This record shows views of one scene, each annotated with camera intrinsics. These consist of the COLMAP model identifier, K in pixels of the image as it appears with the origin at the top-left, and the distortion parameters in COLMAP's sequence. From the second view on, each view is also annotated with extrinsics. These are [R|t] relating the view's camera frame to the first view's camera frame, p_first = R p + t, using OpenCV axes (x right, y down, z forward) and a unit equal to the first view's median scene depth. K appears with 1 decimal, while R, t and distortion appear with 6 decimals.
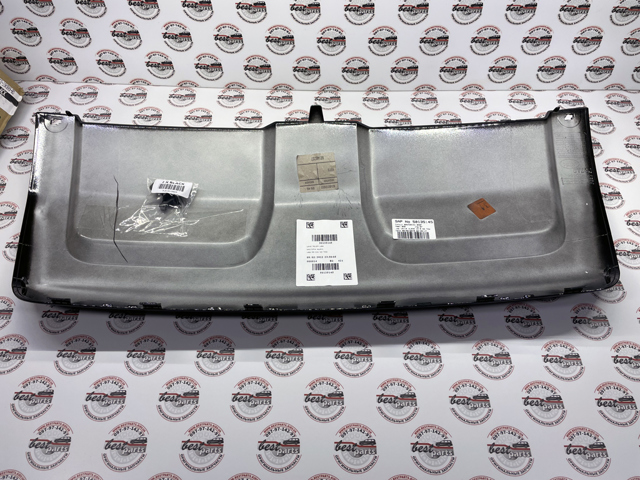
lens RADIAL K [[542.3, 0, 320.0], [0, 542.3, 240.0], [0, 0, 1]] dist [0.094691, -0.161165]
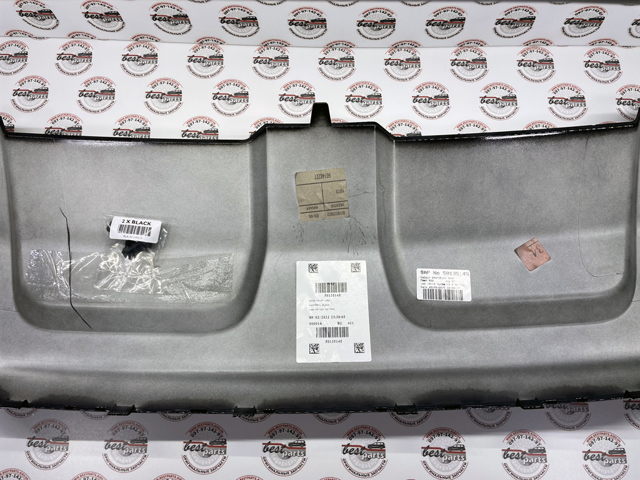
lens RADIAL K [[542.3, 0, 320.0], [0, 542.3, 240.0], [0, 0, 1]] dist [0.094691, -0.161165]
pose [[0.999830, 0.001203, -0.018377, 0.006097], [0.005543, 0.931928, 0.362602, -0.346008], [0.017563, -0.362642, 0.931763, 0.259214]]
